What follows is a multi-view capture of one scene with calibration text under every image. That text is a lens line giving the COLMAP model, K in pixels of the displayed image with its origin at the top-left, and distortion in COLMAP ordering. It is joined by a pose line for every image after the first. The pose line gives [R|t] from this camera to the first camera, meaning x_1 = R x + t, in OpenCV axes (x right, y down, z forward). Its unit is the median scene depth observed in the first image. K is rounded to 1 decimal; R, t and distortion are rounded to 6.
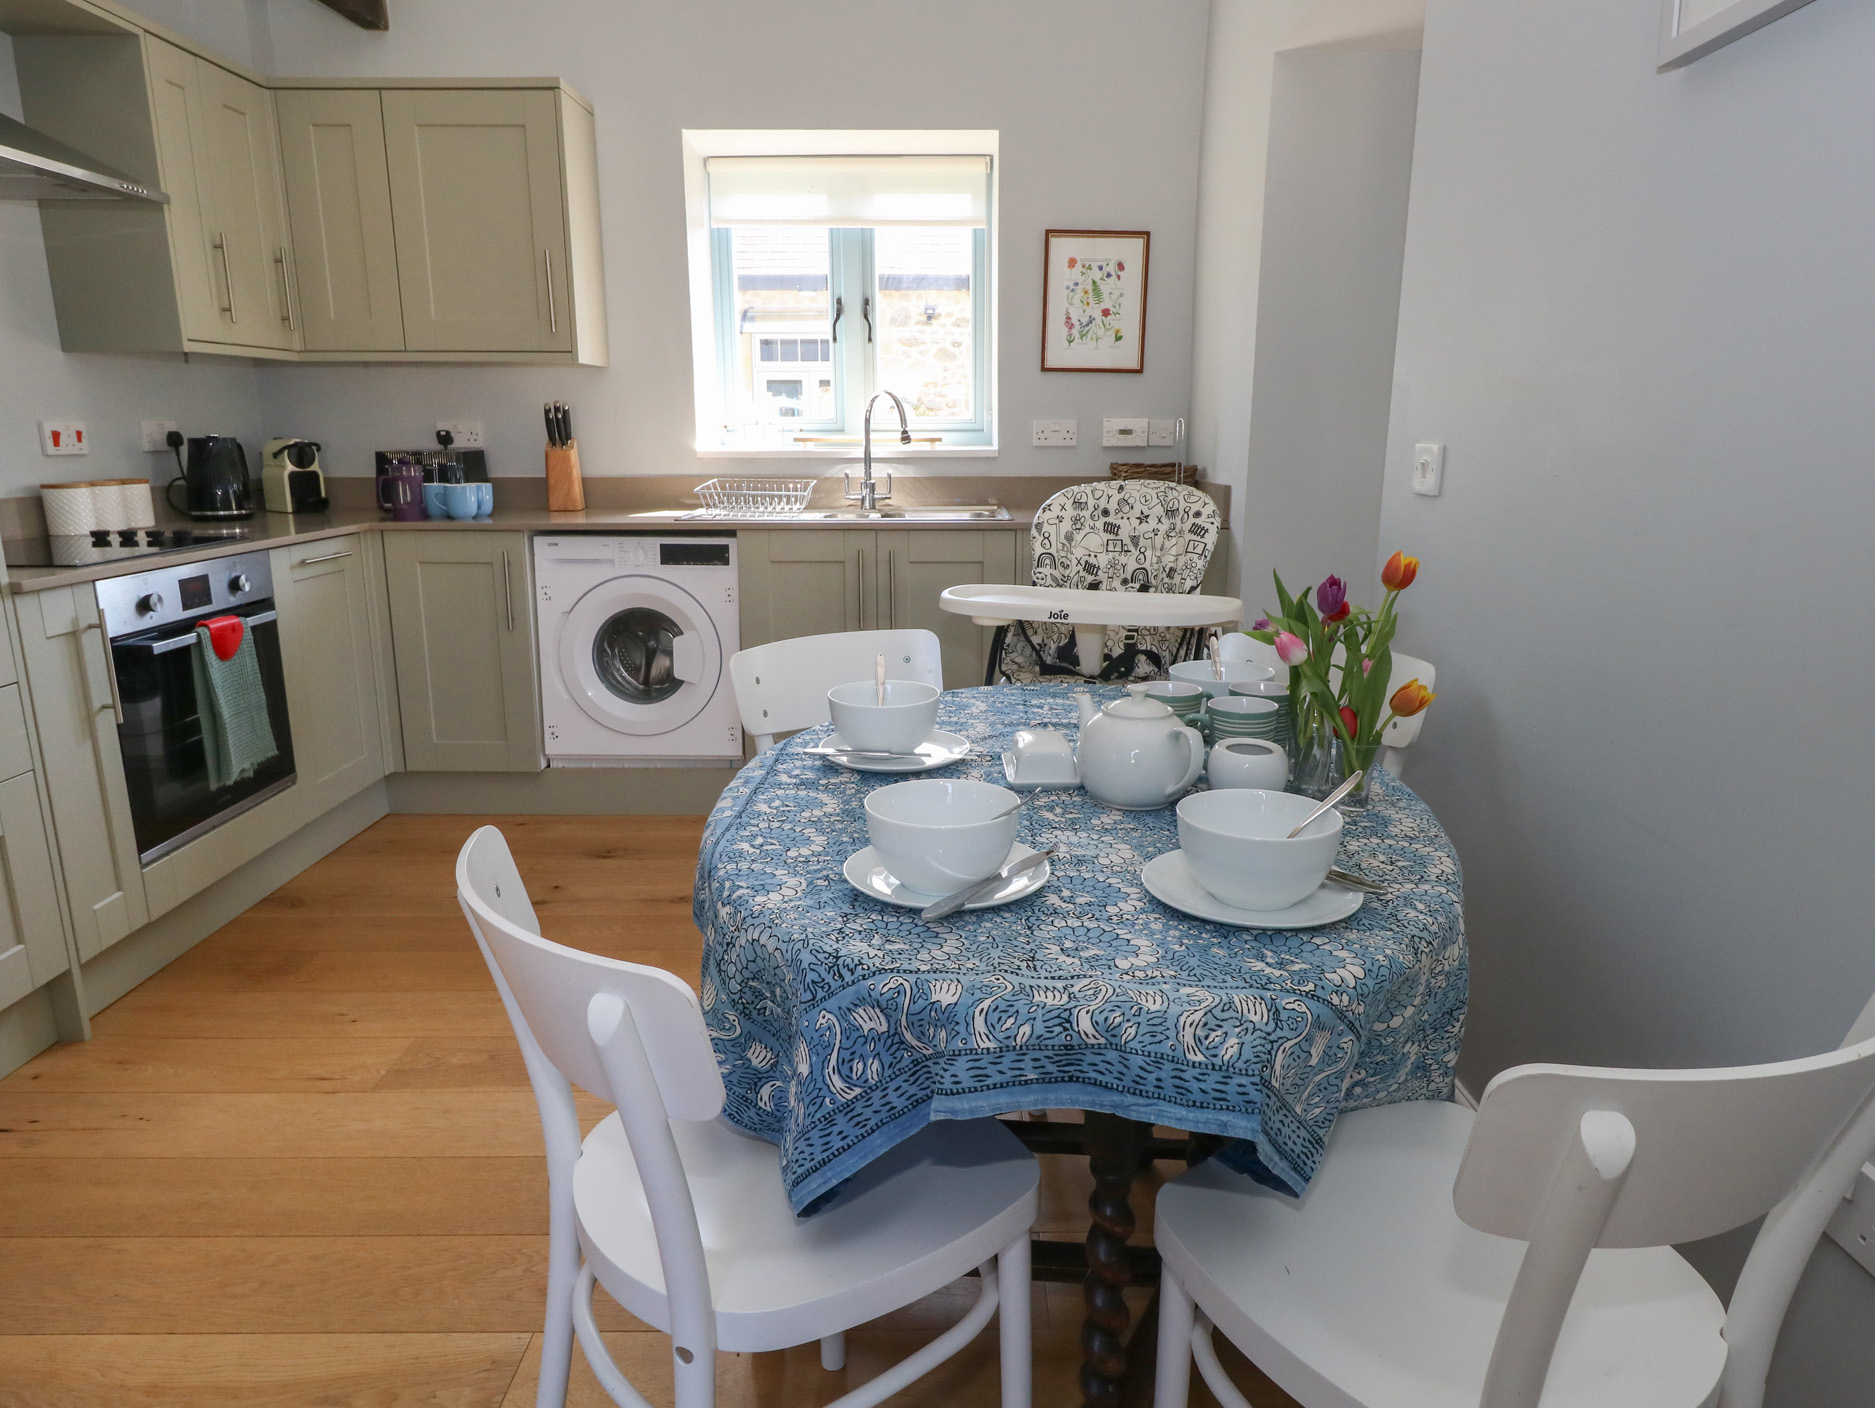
lens RADIAL K [[1159.5, 0, 951.5], [0, 1159.5, 692.1], [0, 0, 1]] dist [-0.000708, -0.000561]
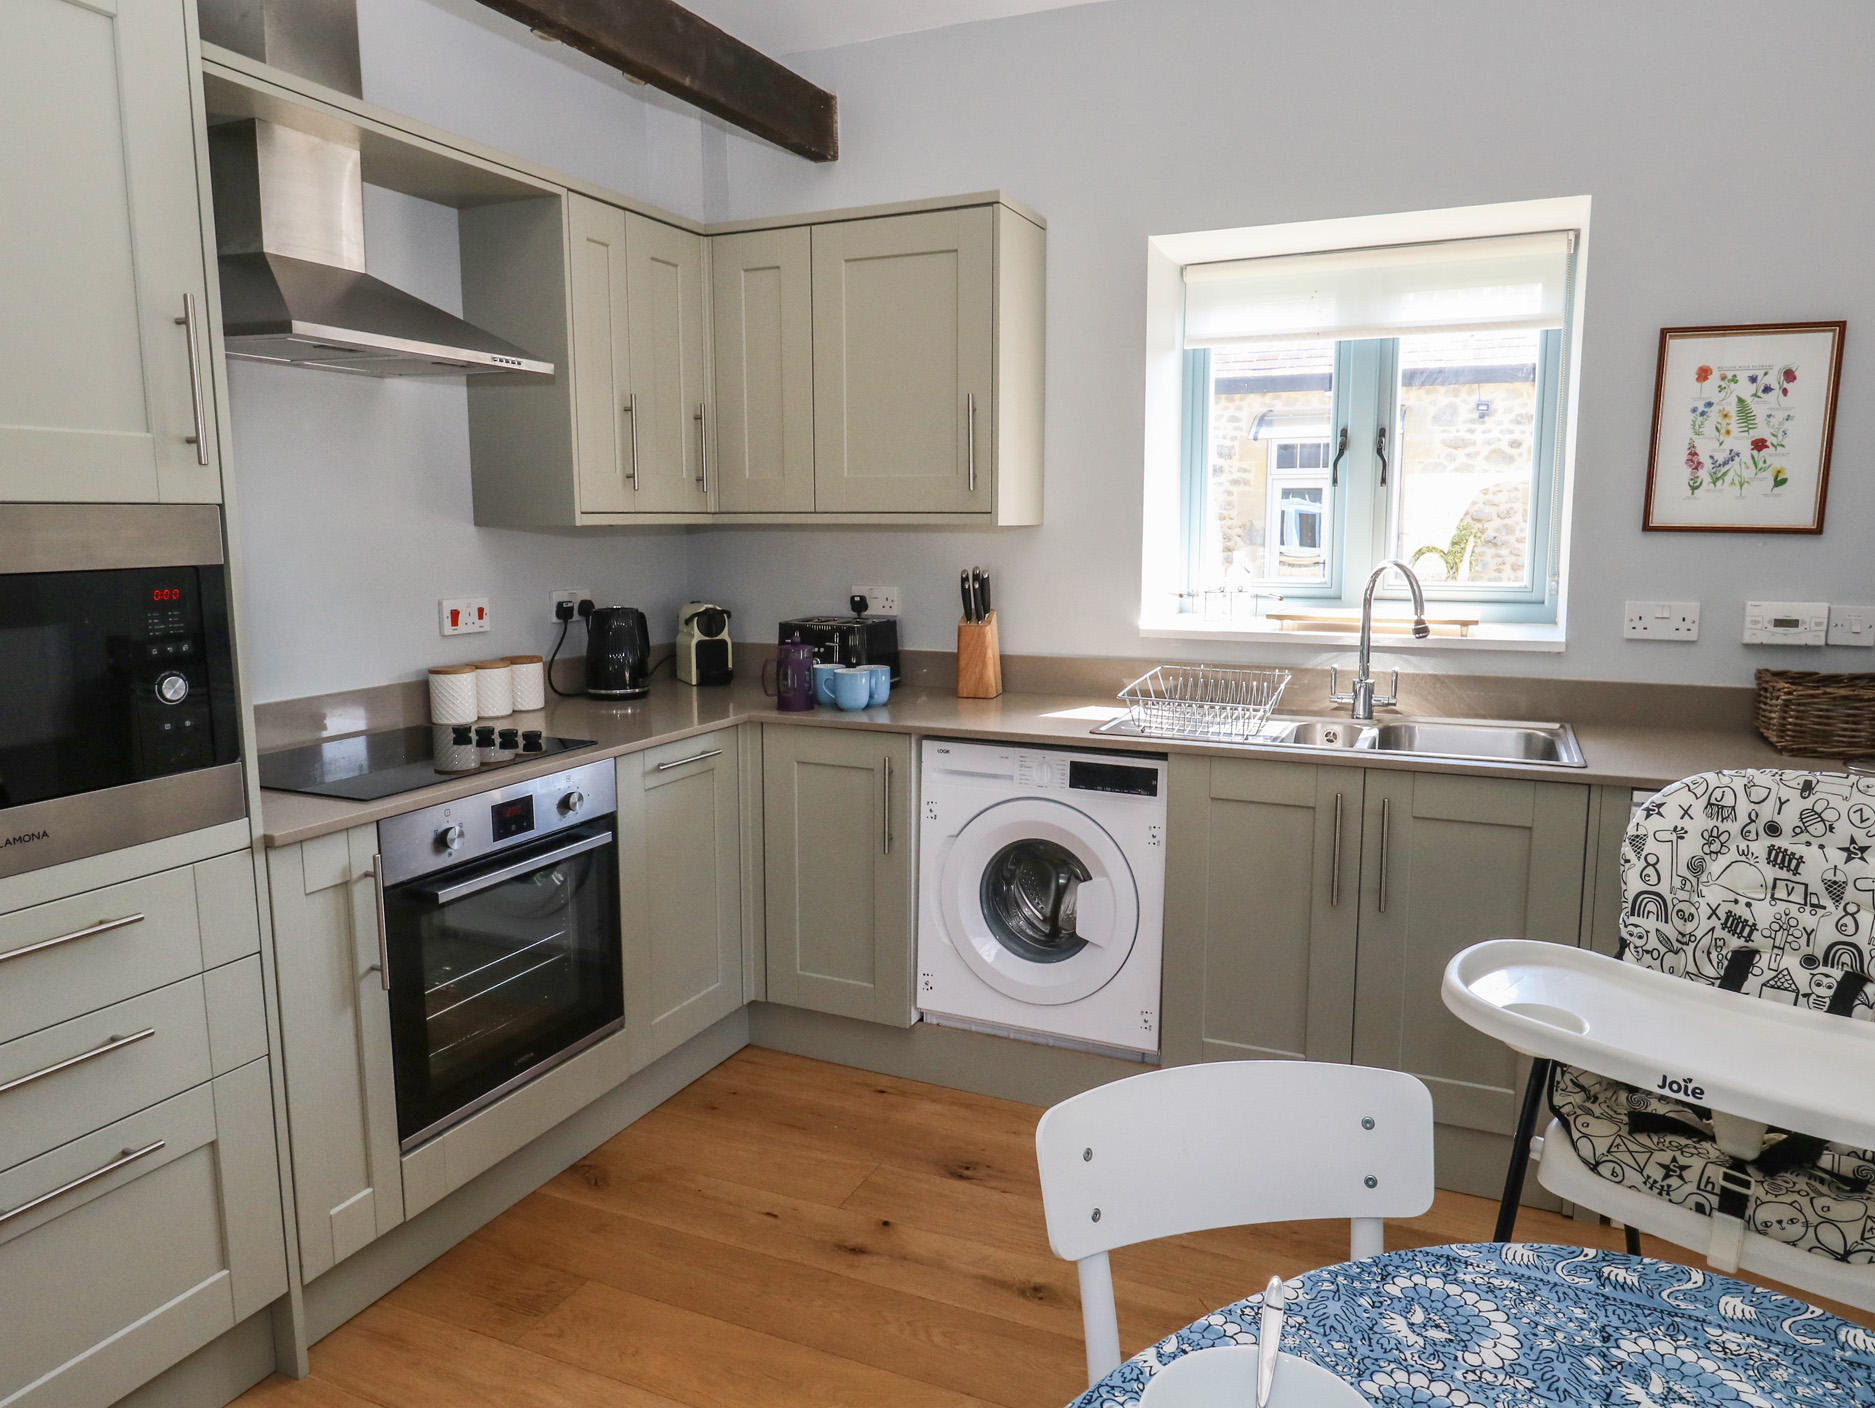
lens RADIAL K [[1228.9, 0, 963.0], [0, 1228.9, 690.2], [0, 0, 1]] dist [0.001496, 0.000162]
pose [[0.916124, 0.053095, -0.397363, 0.006173], [-0.088868, 0.993427, -0.072146, -0.143689], [0.390921, 0.101408, 0.914821, 0.291801]]
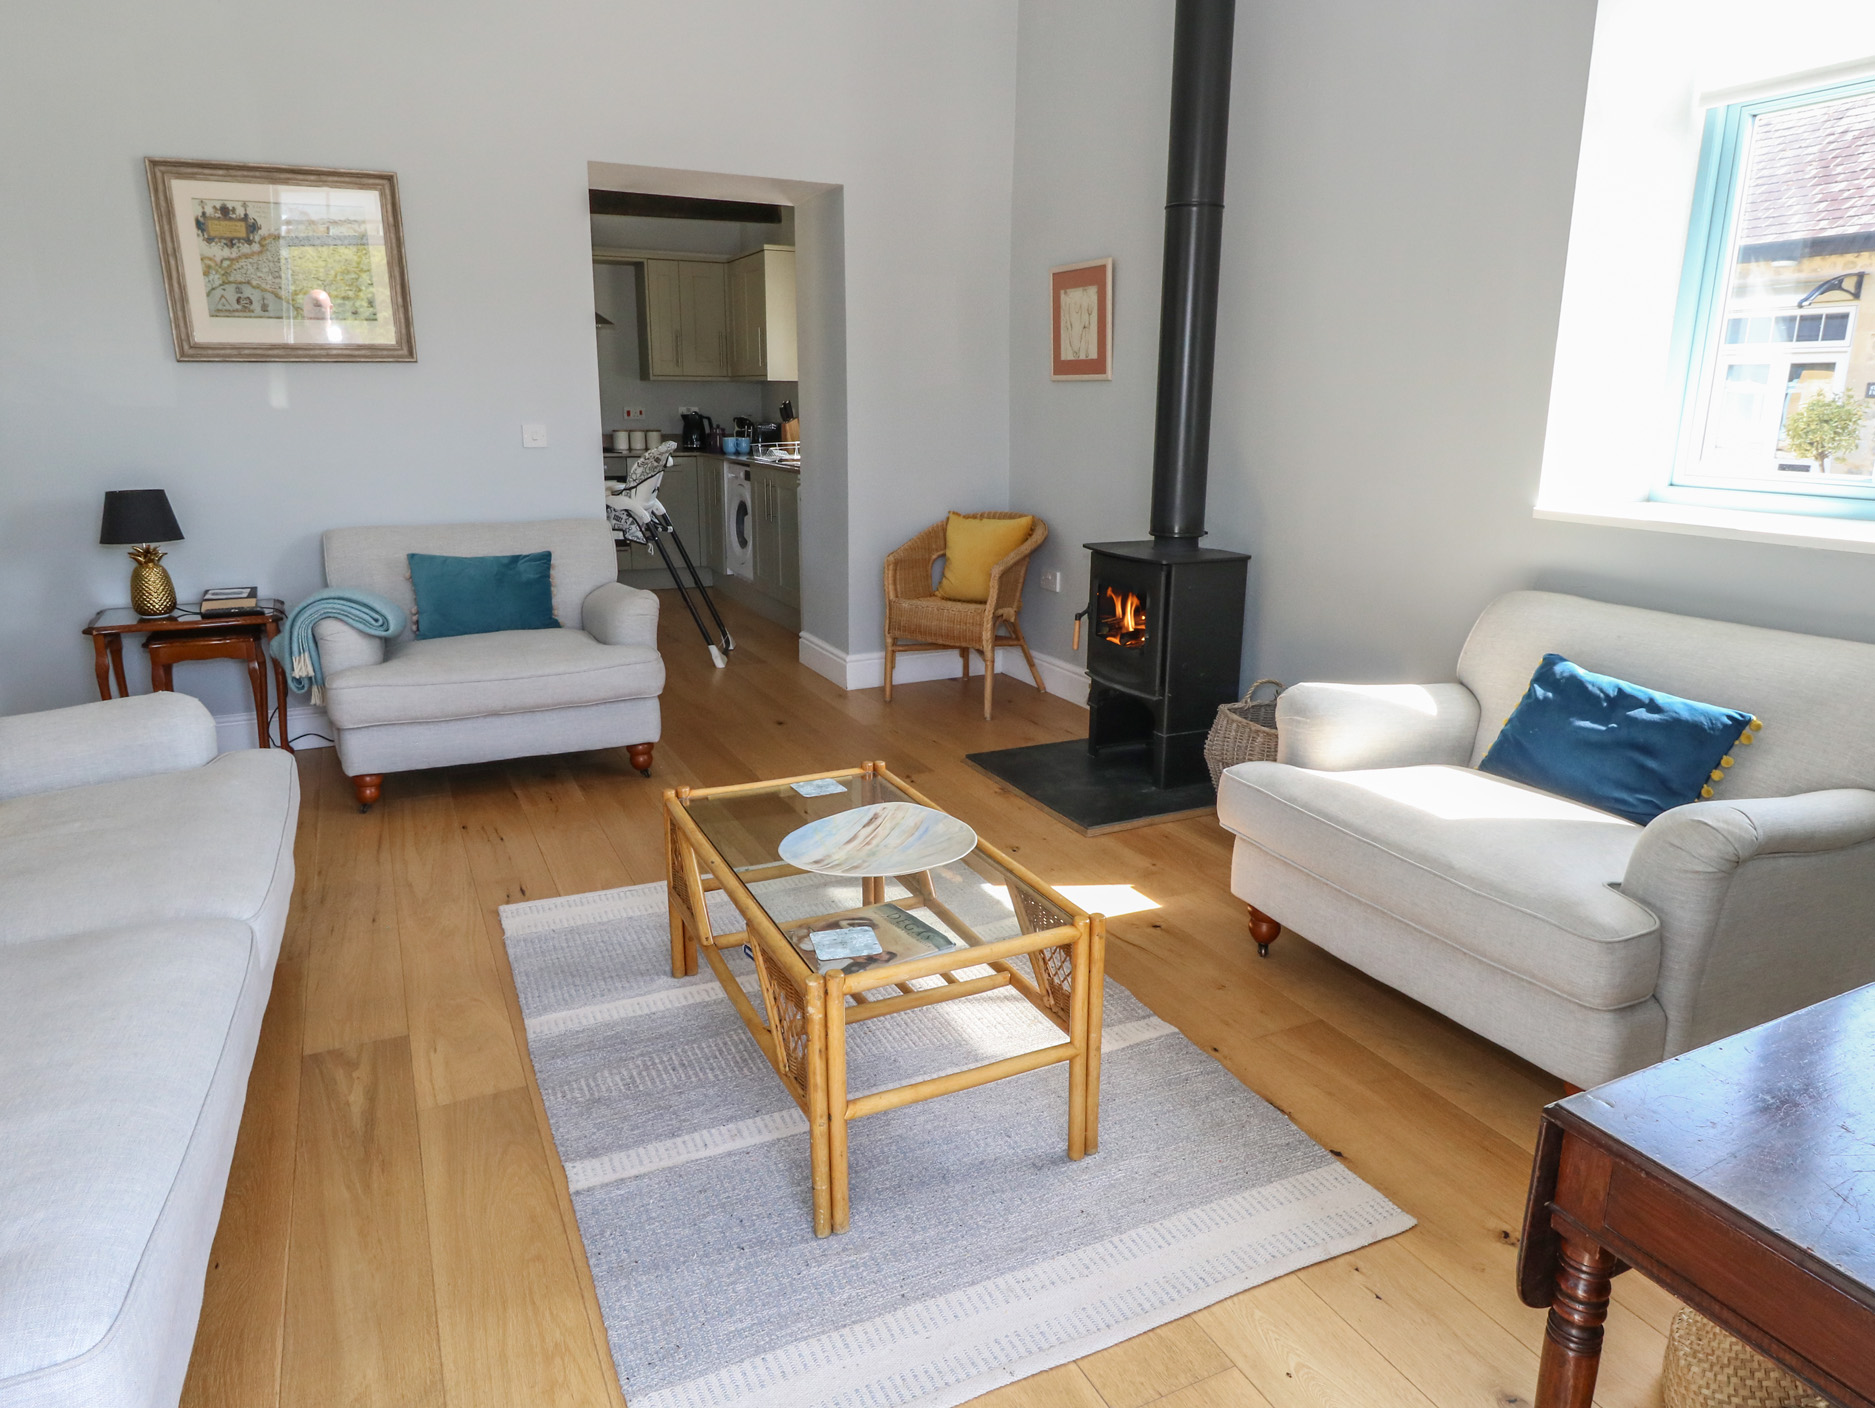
lens RADIAL K [[1184.9, 0, 952.4], [0, 1184.9, 691.3], [0, 0, 1]] dist [-0.000475, 0.003166]
pose [[0.443160, 0.220453, -0.868913, 2.381470], [-0.213079, 0.967415, 0.136770, -0.150266], [0.870750, 0.124536, 0.475694, 0.493985]]
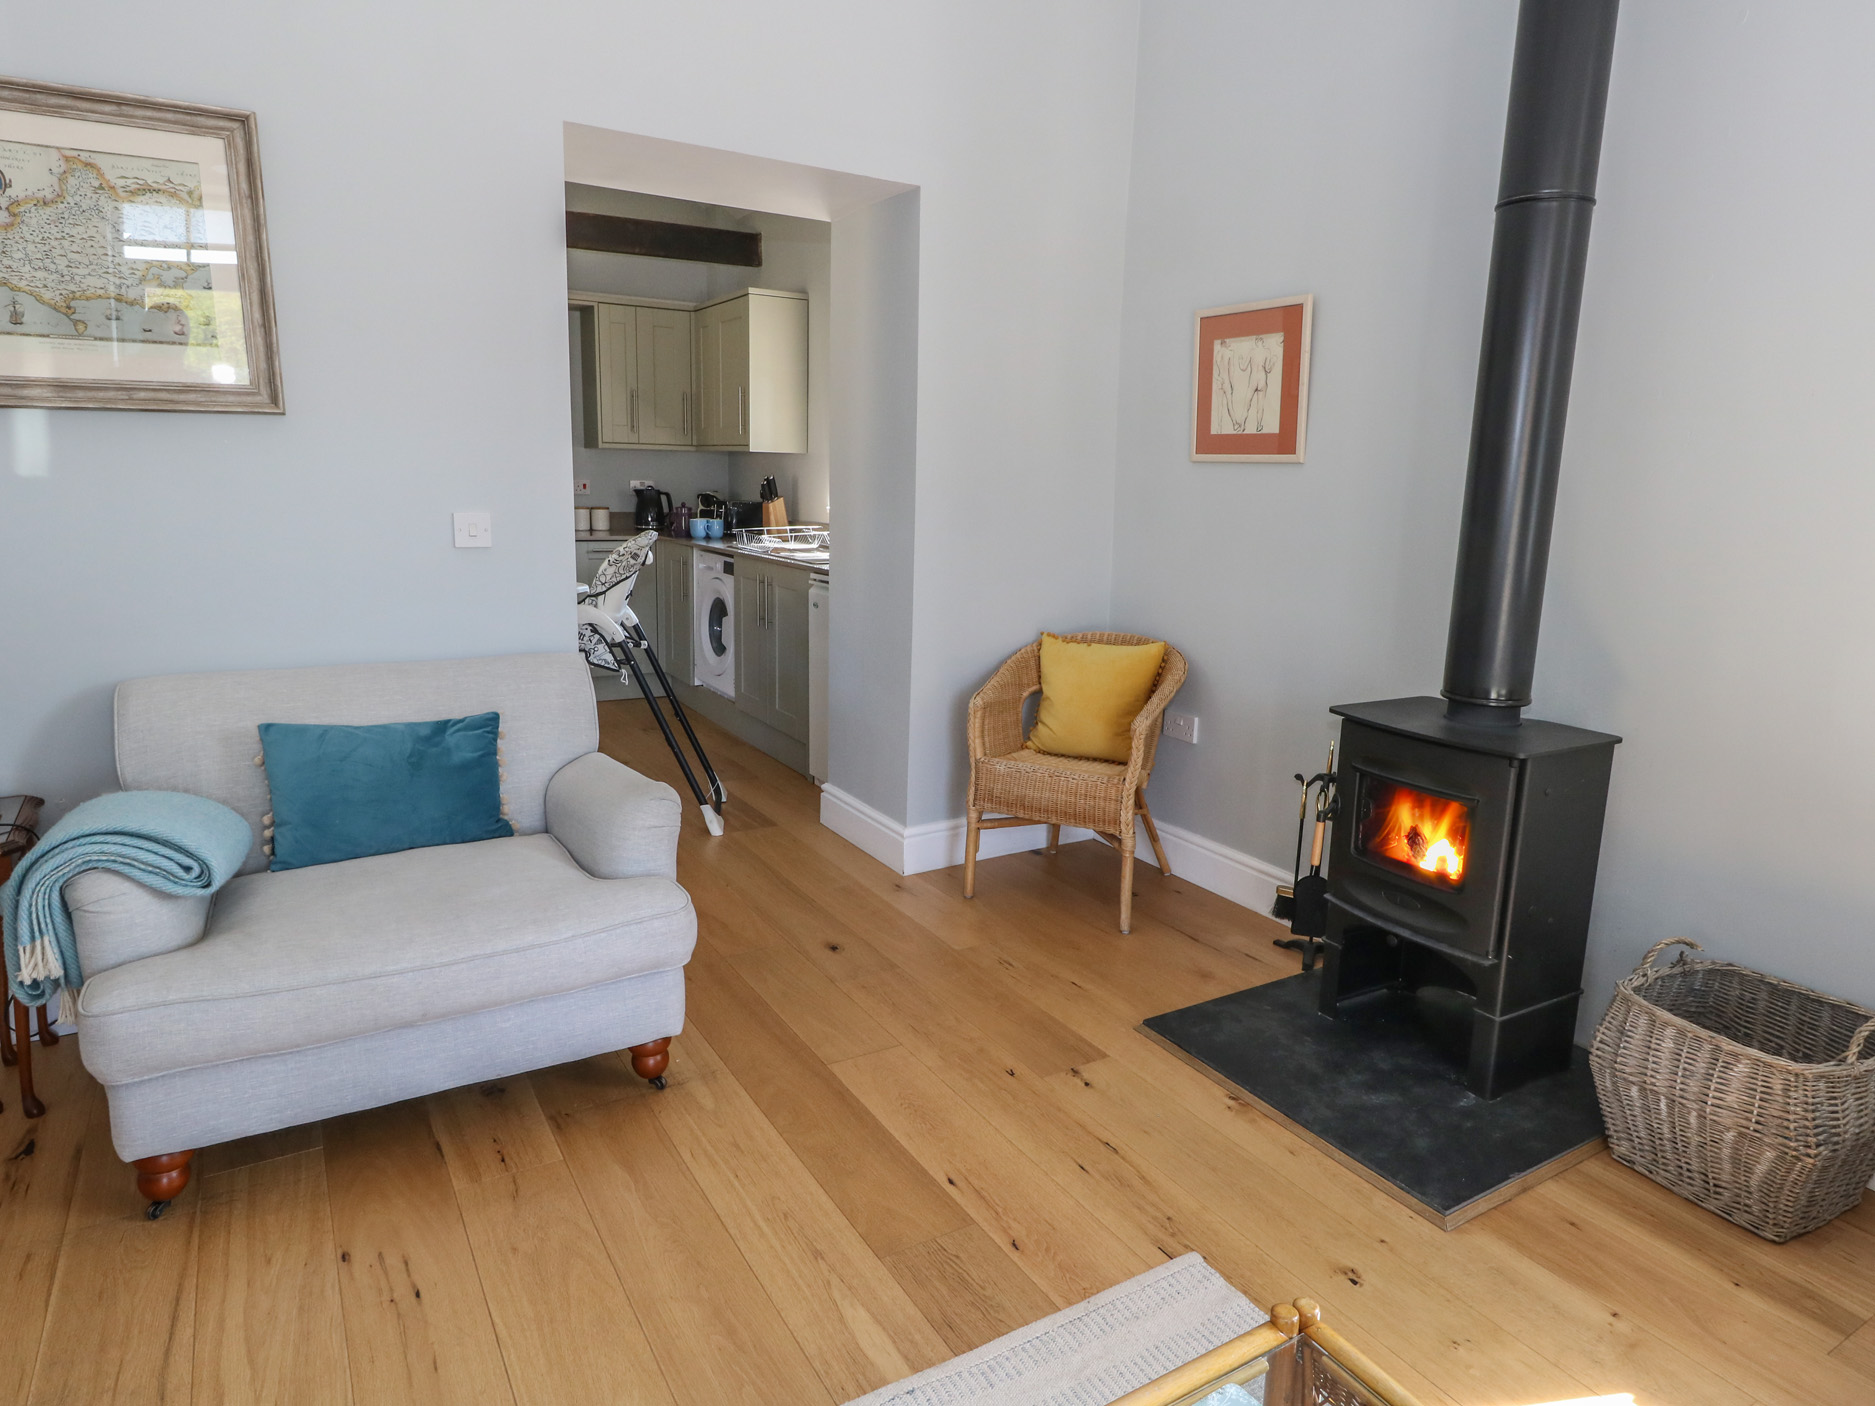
lens RADIAL K [[1131.5, 0, 956.2], [0, 1131.5, 694.0], [0, 0, 1]] dist [-0.003411, 0.002310]
pose [[0.524568, 0.179272, -0.832280, 1.706557], [-0.220807, 0.972776, 0.070364, -0.170223], [0.822237, 0.146862, 0.549871, 0.546987]]
